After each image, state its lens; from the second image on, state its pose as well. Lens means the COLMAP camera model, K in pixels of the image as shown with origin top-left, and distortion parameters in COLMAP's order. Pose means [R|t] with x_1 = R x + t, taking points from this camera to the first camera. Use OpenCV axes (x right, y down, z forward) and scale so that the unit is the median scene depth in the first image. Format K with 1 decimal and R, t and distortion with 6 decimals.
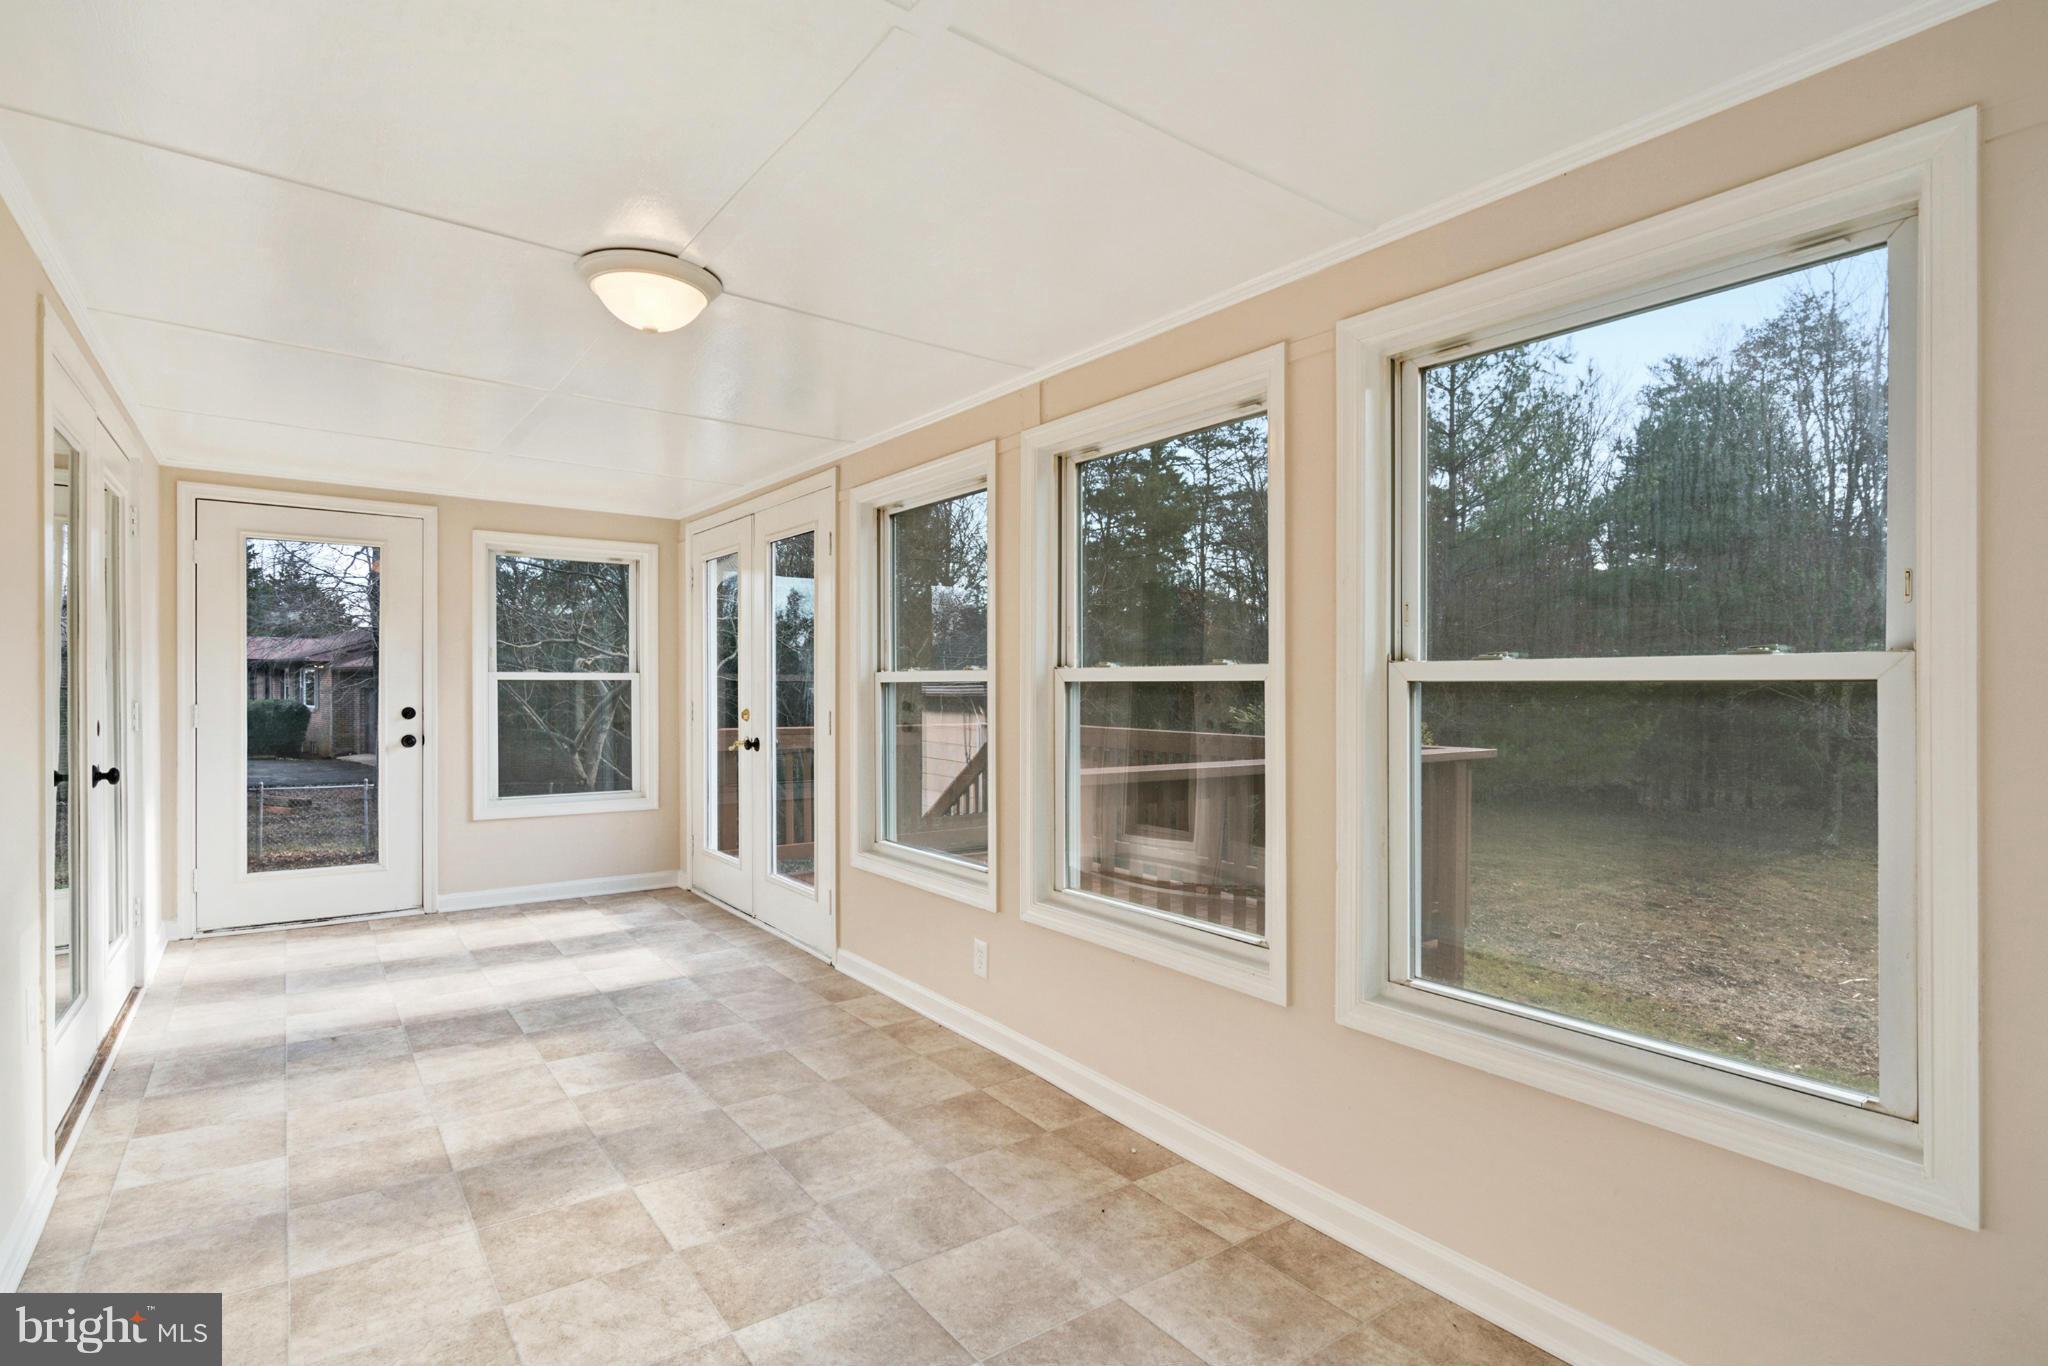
lens RADIAL K [[978.1, 0, 1024.0], [0, 978.1, 683.0], [0, 0, 1]] dist [-0.000981, 0.000003]
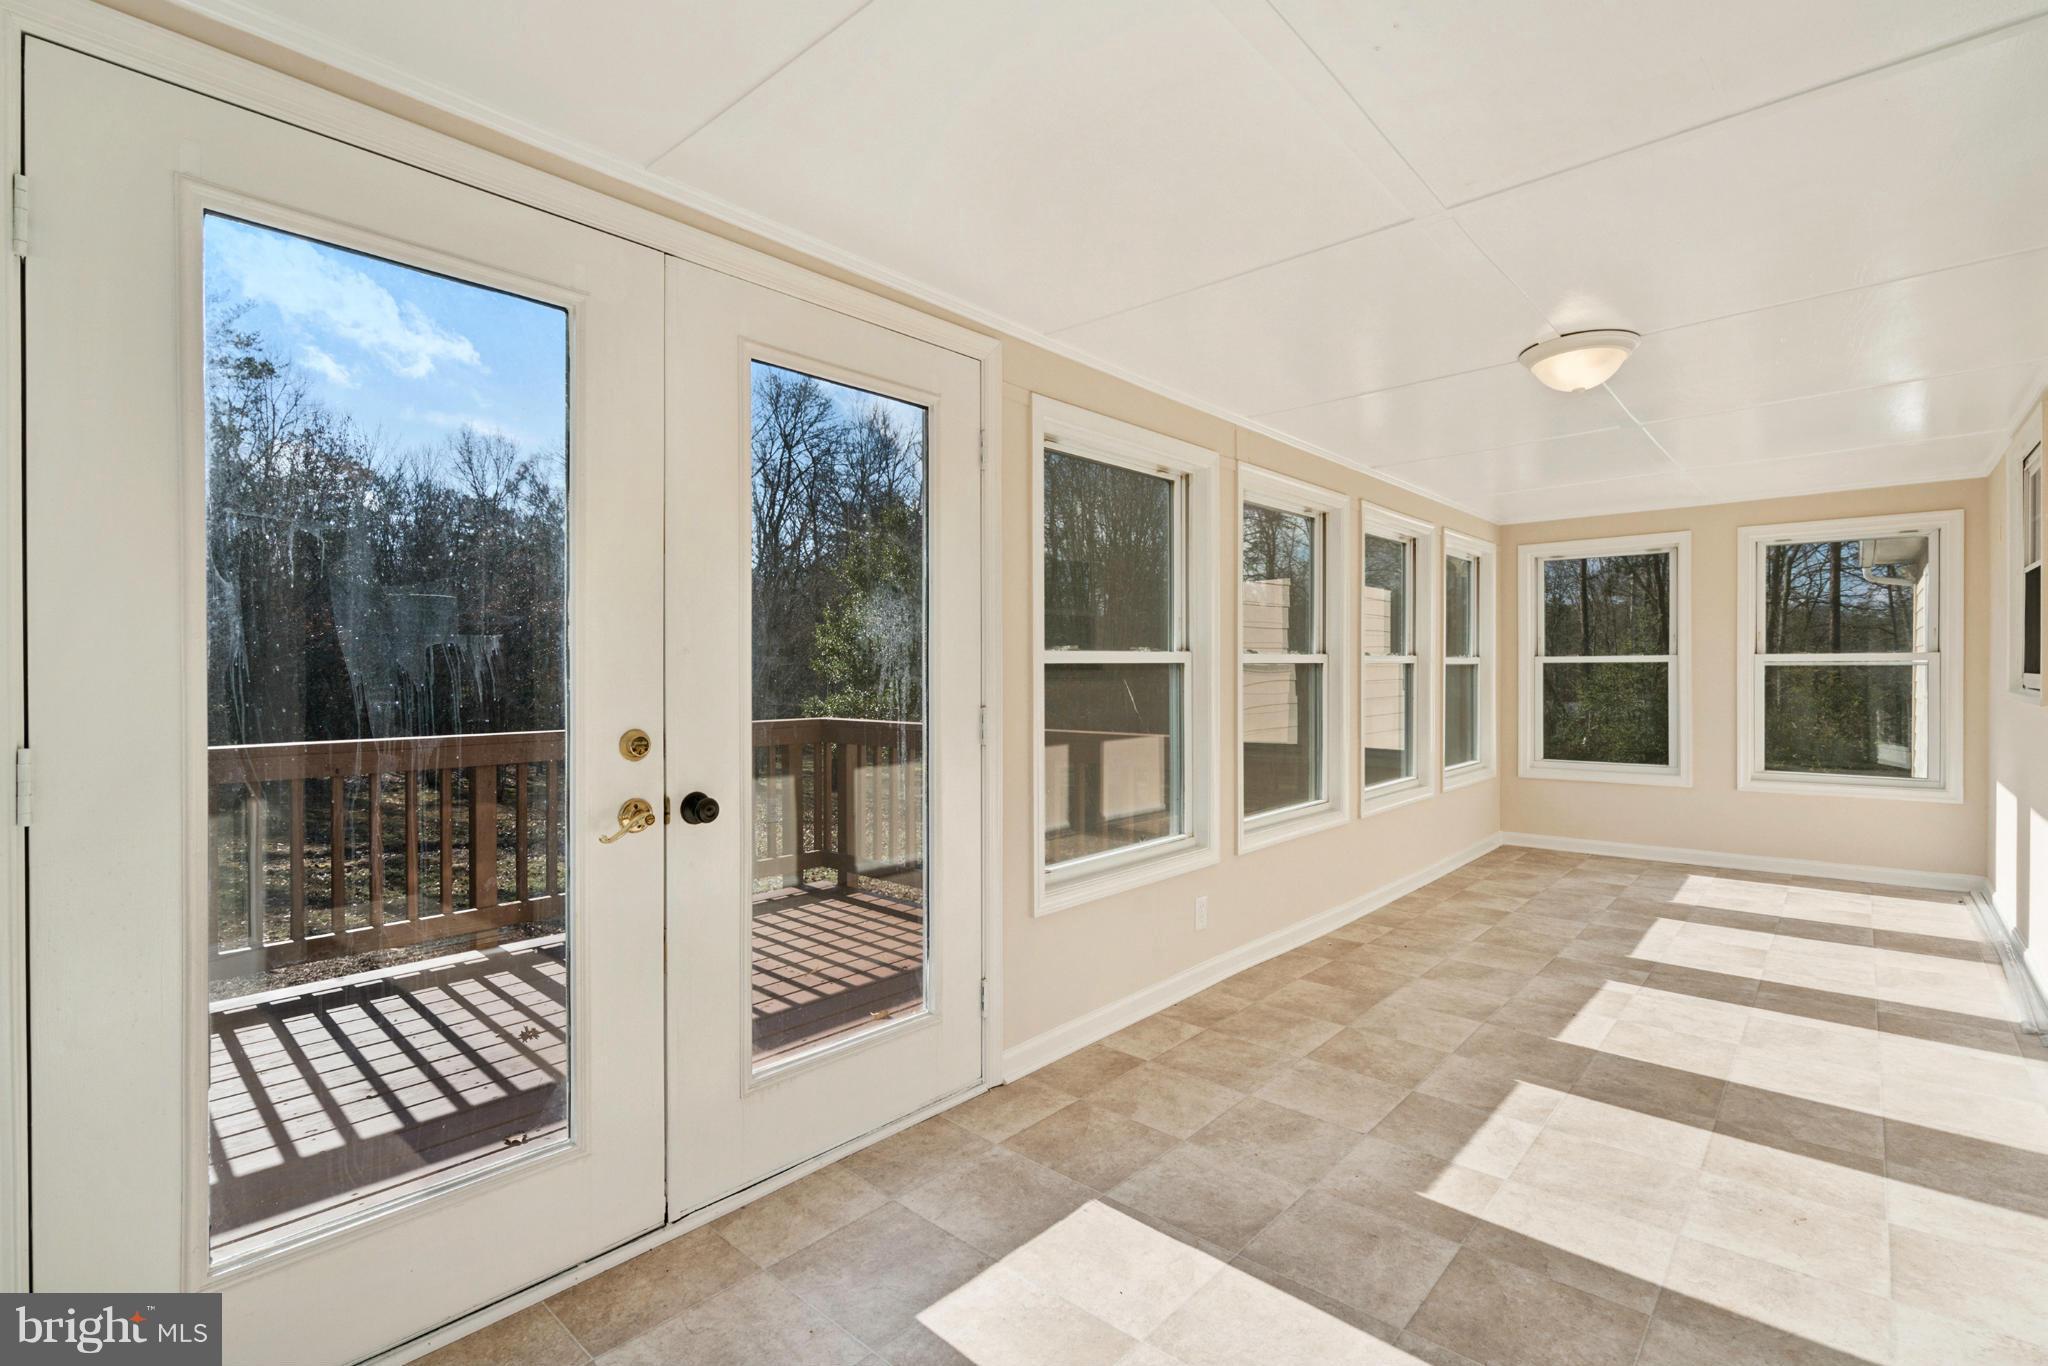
lens RADIAL K [[922.9, 0, 1023.4], [0, 922.9, 657.6], [0, 0, 1]] dist [0.000113, 0.000293]
pose [[-0.180681, 0.003538, 0.983535, -1.158723], [-0.003993, 0.999983, -0.004331, -0.002830], [-0.983534, -0.004710, -0.180664, 1.548393]]
